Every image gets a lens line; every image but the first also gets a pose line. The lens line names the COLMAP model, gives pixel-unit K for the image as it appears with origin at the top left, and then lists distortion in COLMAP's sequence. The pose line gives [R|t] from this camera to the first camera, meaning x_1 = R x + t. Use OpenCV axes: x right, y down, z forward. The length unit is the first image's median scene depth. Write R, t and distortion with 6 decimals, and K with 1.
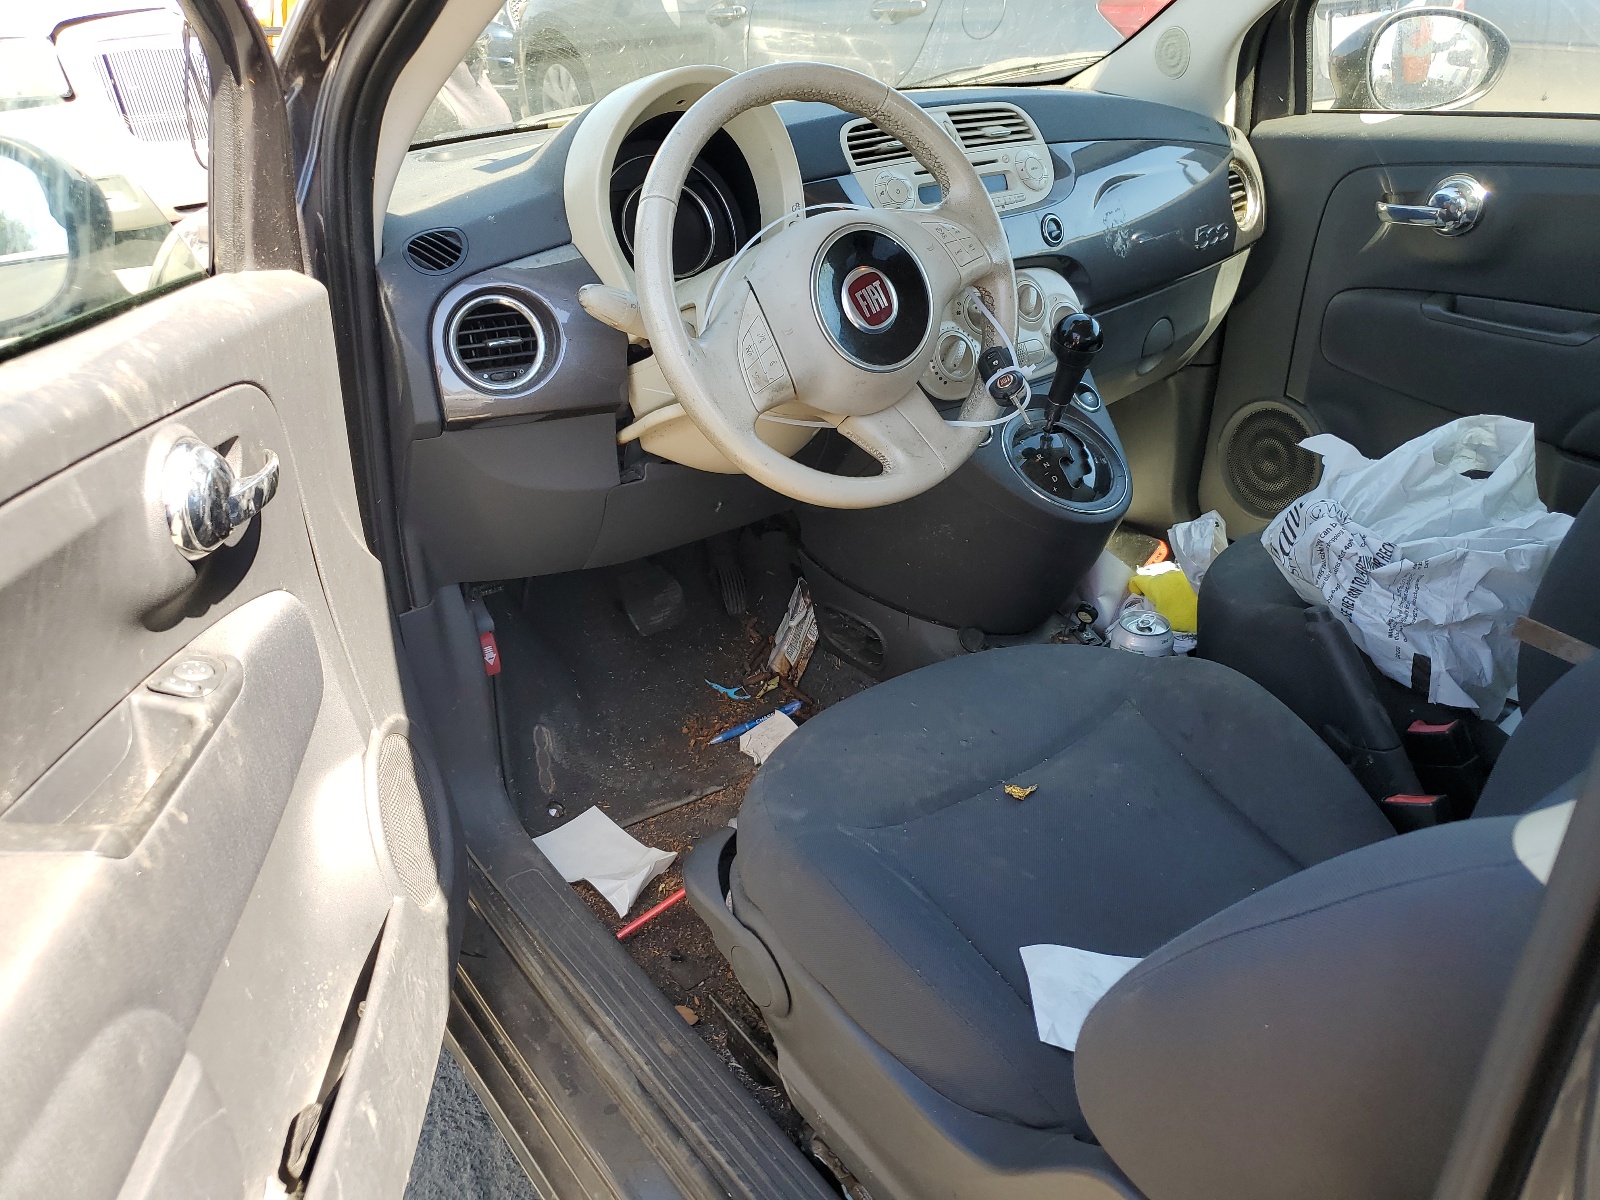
lens RADIAL K [[1203.9, 0, 800.0], [0, 1203.9, 600.0], [0, 0, 1]] dist [-0.005154, -0.003263]
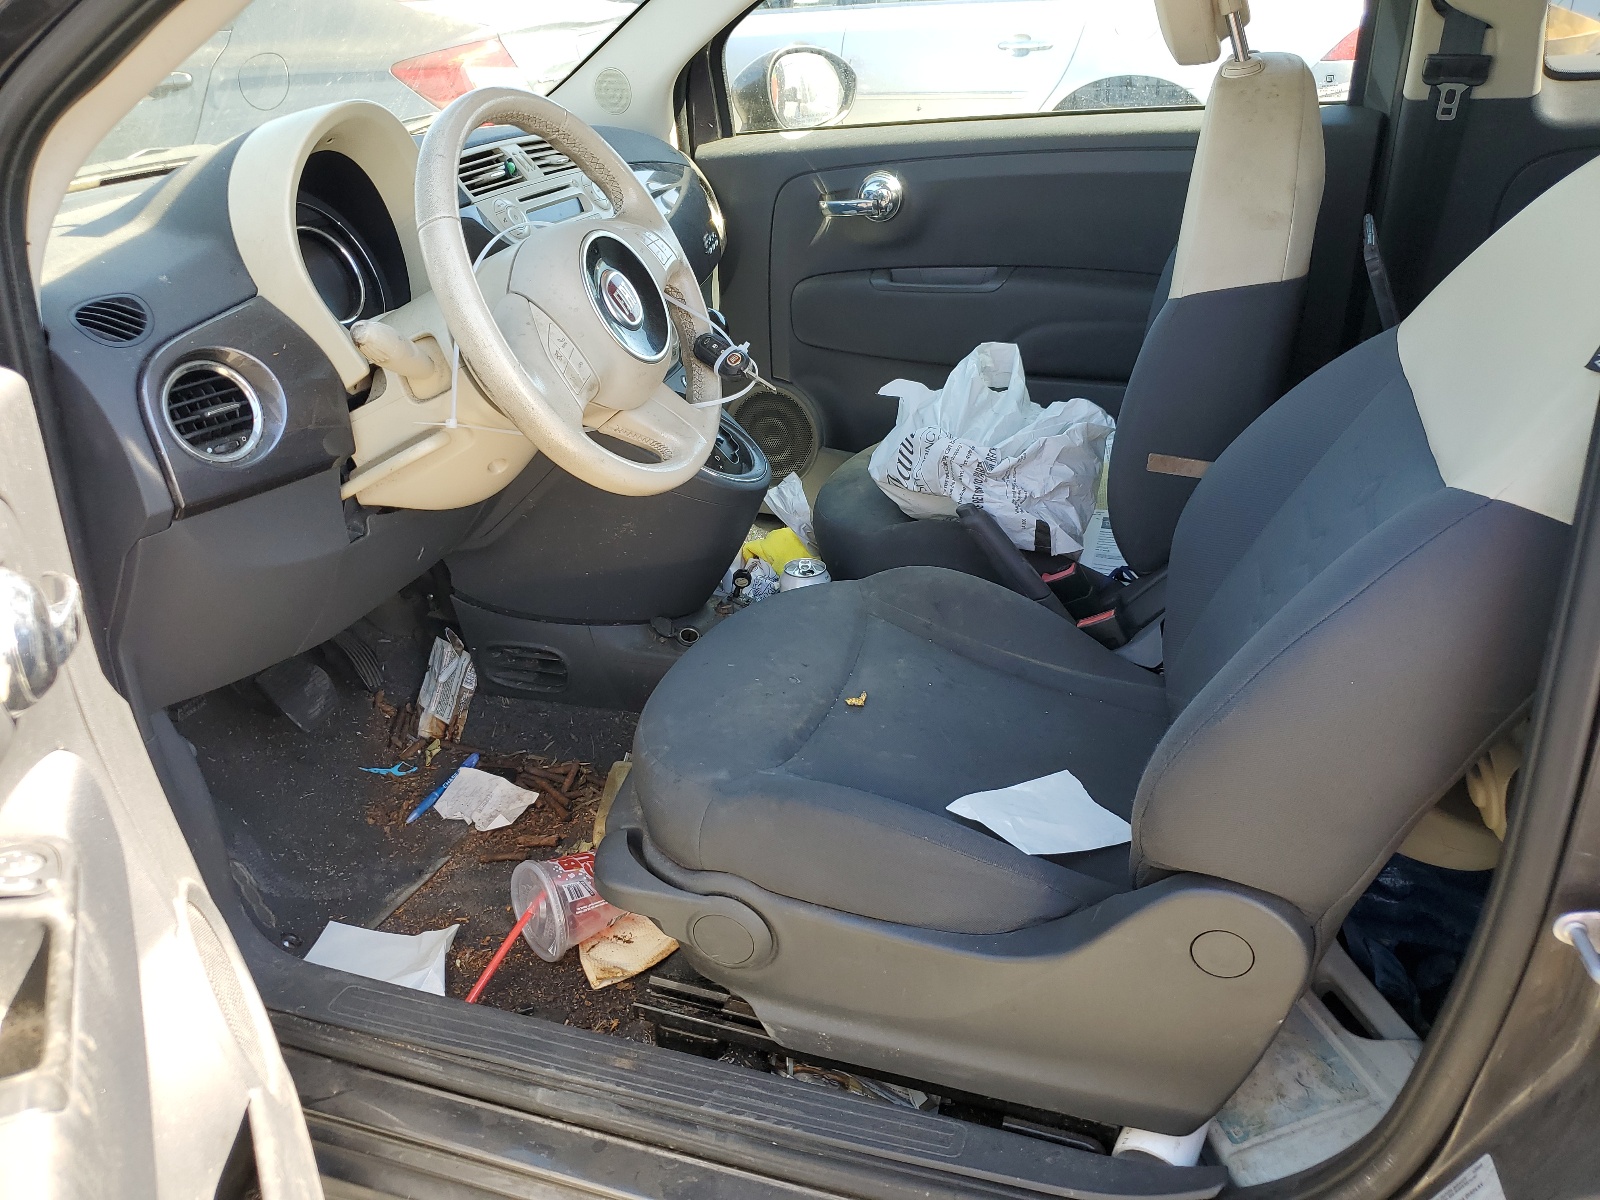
lens RADIAL K [[1202.1, 0, 800.0], [0, 1202.1, 600.0], [0, 0, 1]] dist [-0.020400, 0.008783]
pose [[0.829300, -0.254385, 0.497543, -0.334878], [0.277950, 0.960198, 0.027649, 0.016425], [-0.484773, 0.115363, 0.866998, 0.028651]]
